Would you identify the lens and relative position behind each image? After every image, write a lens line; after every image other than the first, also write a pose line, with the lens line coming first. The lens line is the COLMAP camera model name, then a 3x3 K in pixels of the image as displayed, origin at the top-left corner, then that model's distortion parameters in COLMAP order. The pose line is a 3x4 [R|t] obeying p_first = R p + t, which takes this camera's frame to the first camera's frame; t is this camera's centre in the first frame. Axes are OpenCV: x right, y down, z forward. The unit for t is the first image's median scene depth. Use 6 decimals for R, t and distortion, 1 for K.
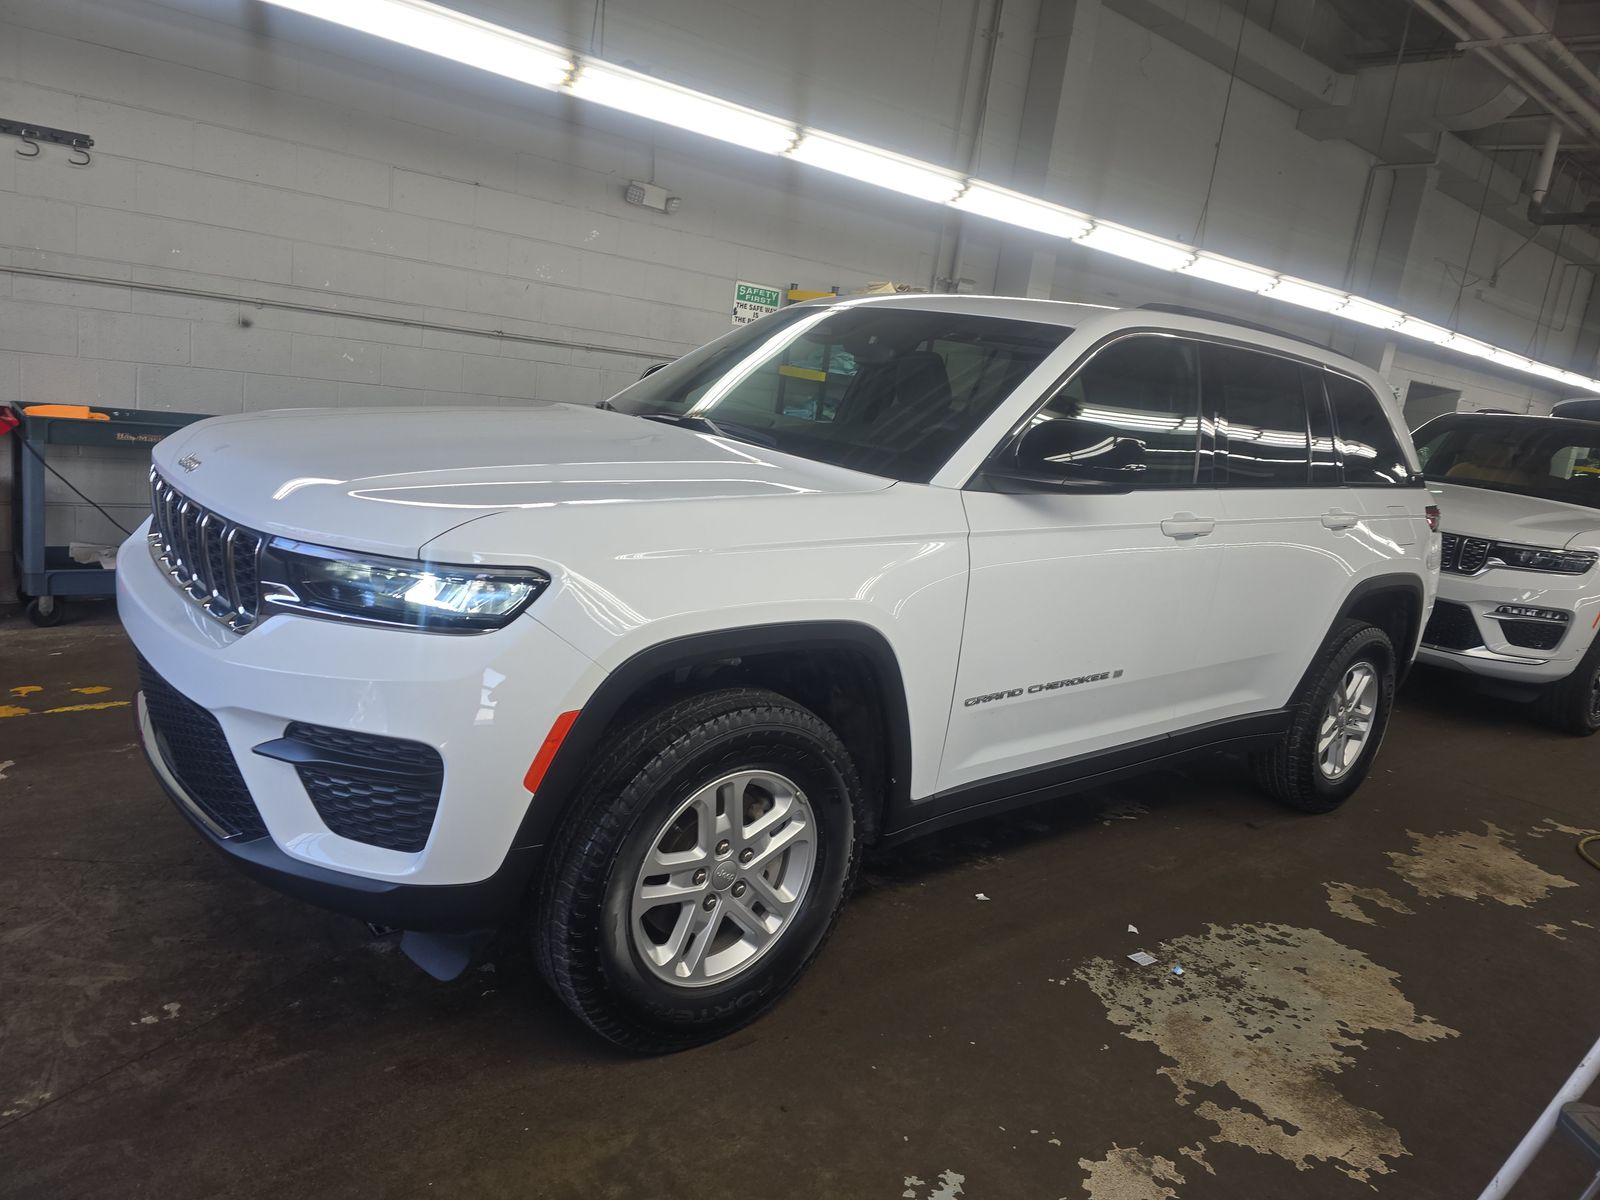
lens RADIAL K [[1062.2, 0, 803.7], [0, 1062.2, 592.8], [0, 0, 1]] dist [0.054083, -0.050573]
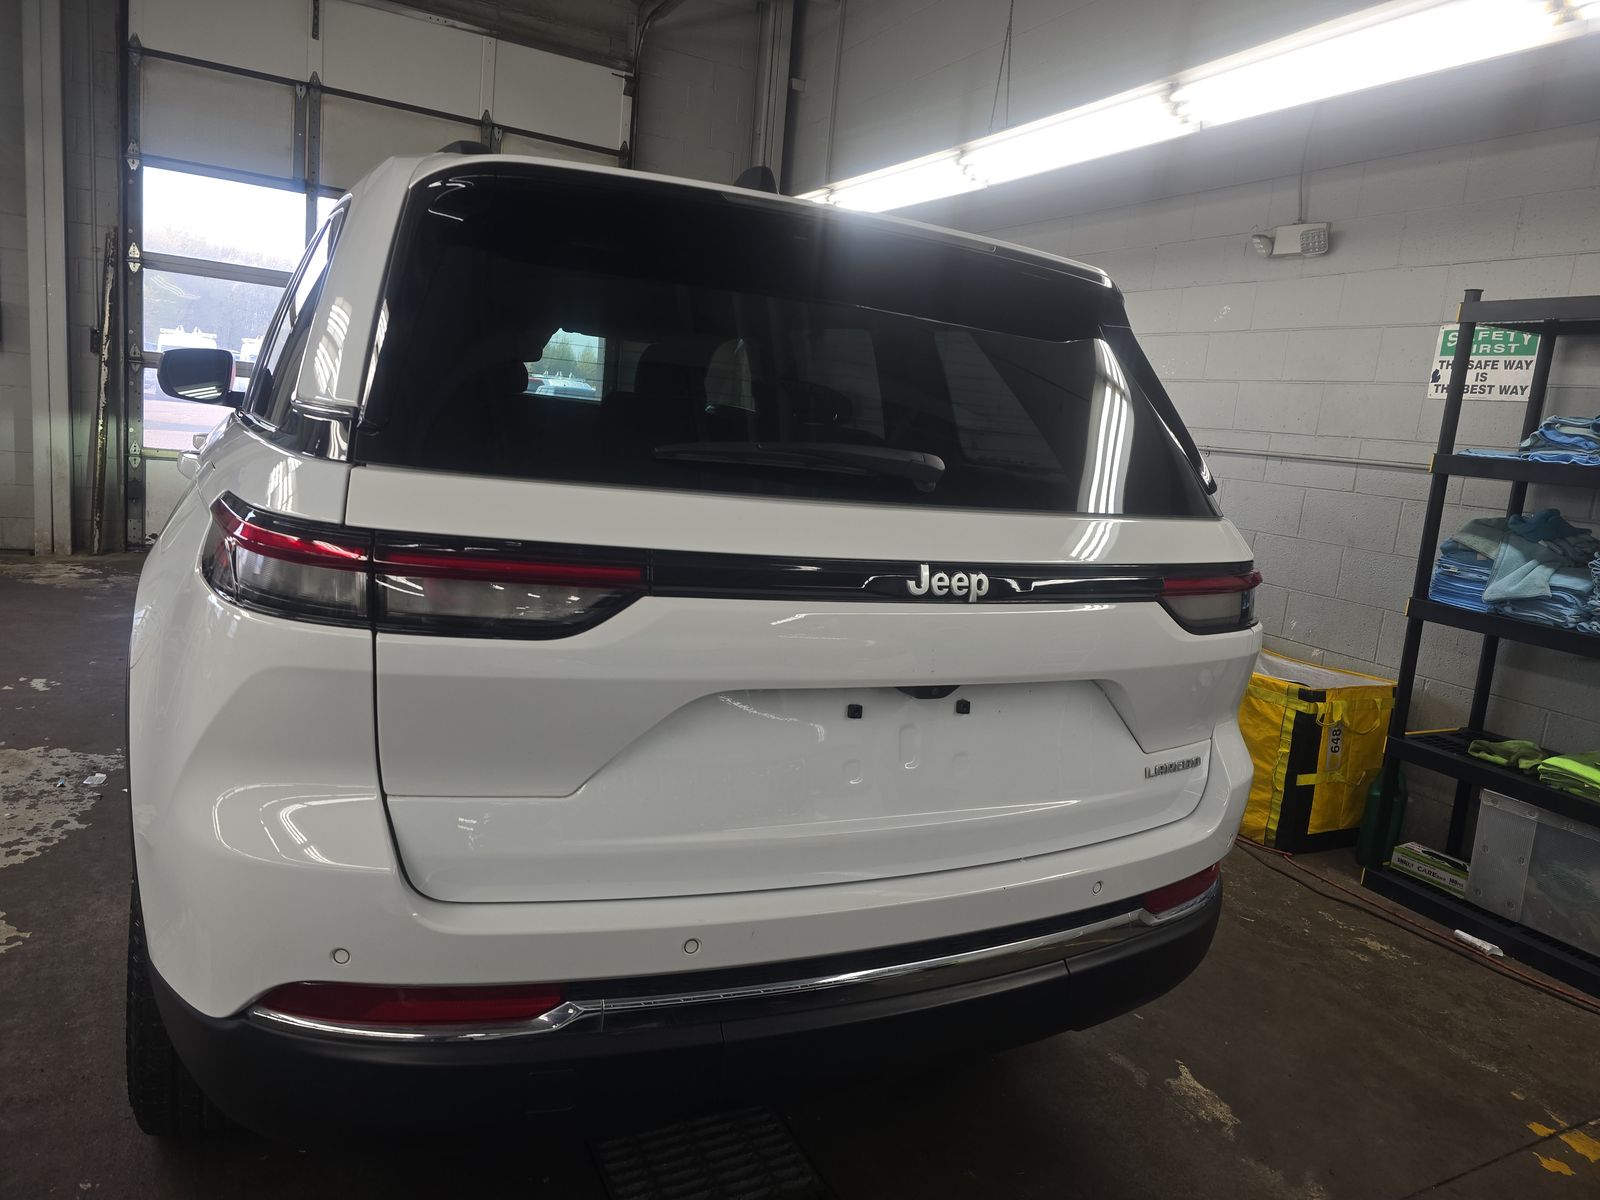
lens RADIAL K [[1062.2, 0, 803.7], [0, 1062.2, 592.8], [0, 0, 1]] dist [0.054083, -0.050573]
pose [[-0.212119, 0.008145, -0.977210, 1.191873], [-0.320180, 0.944192, 0.077370, -0.180647], [0.923304, 0.329295, -0.197673, 1.716082]]
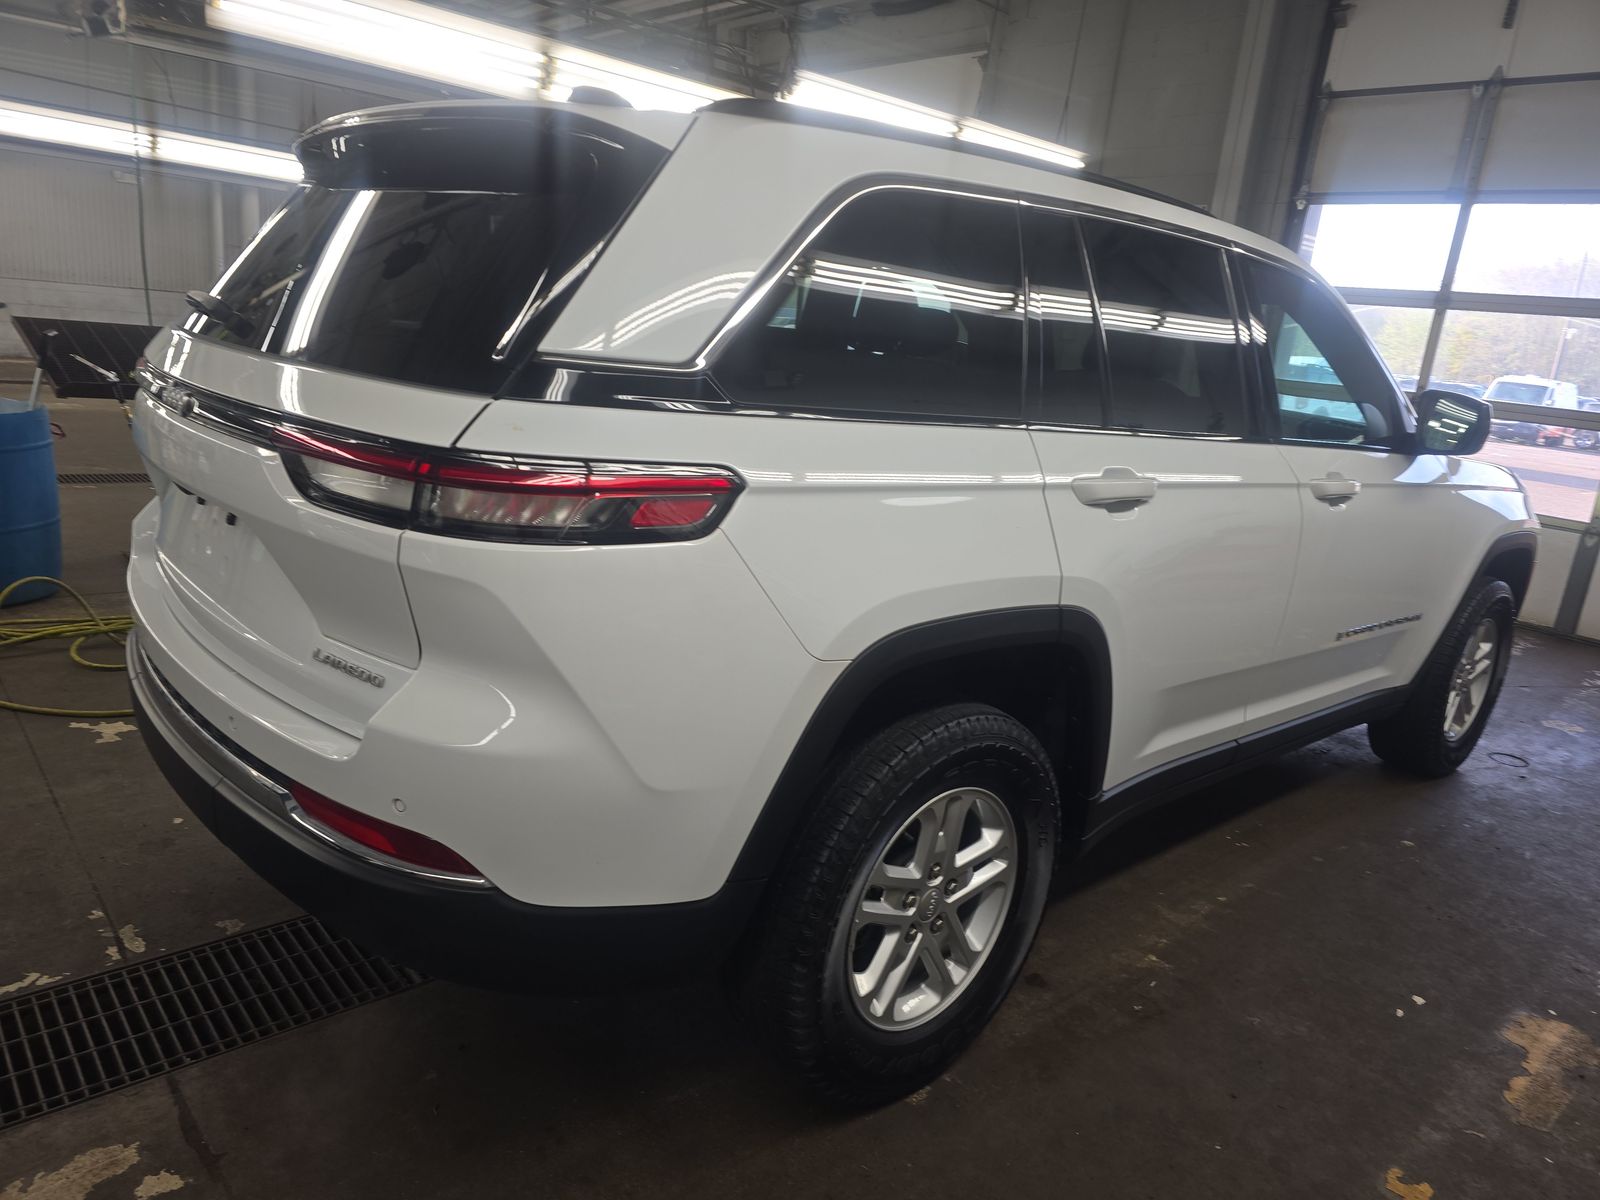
lens RADIAL K [[1066.7, 0, 811.0], [0, 1066.7, 604.7], [0, 0, 1]] dist [0.056631, -0.049422]
pose [[-0.971829, -0.212873, -0.101159, 0.458886], [-0.235655, 0.870684, 0.431713, -0.396224], [-0.003822, 0.443390, -0.896321, 2.234178]]
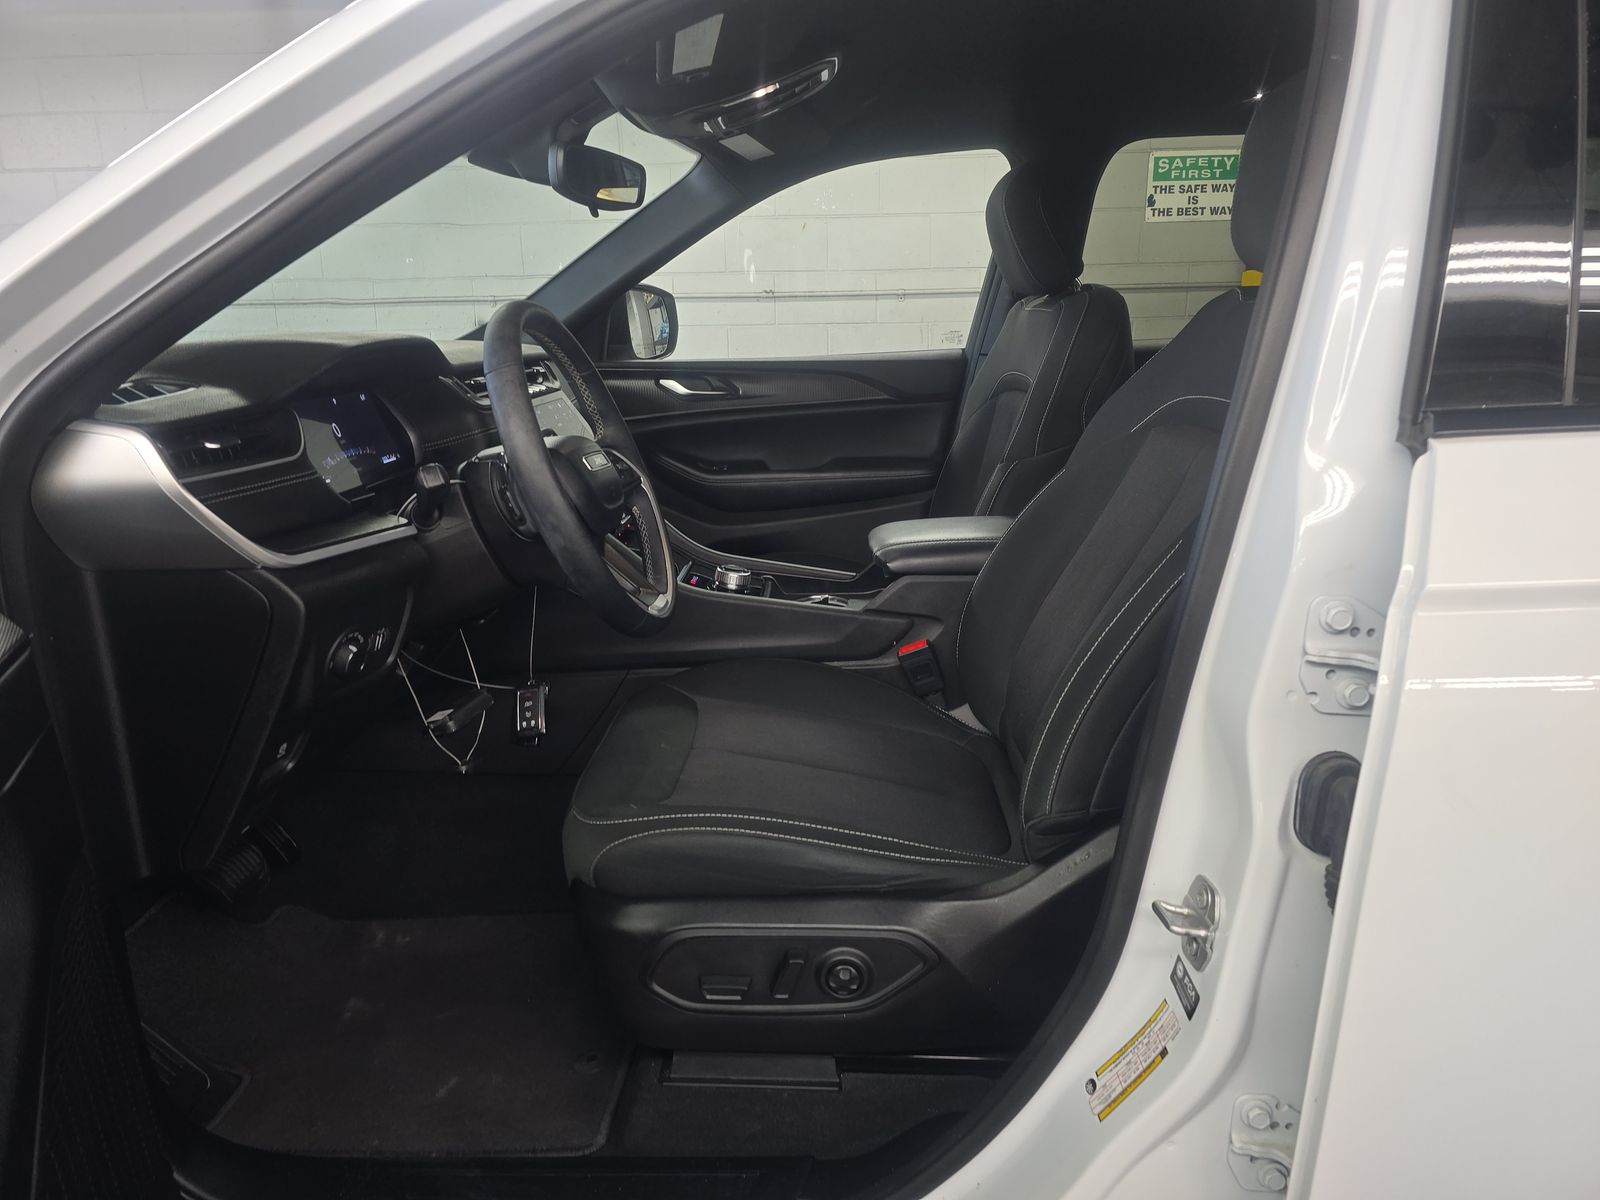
lens RADIAL K [[1062.2, 0, 803.7], [0, 1062.2, 592.8], [0, 0, 1]] dist [0.054083, -0.050573]
pose [[0.737657, 0.027795, -0.674603, 0.455053], [-0.025777, 0.999583, 0.012999, -0.066770], [0.674683, 0.007801, 0.738066, 0.794597]]
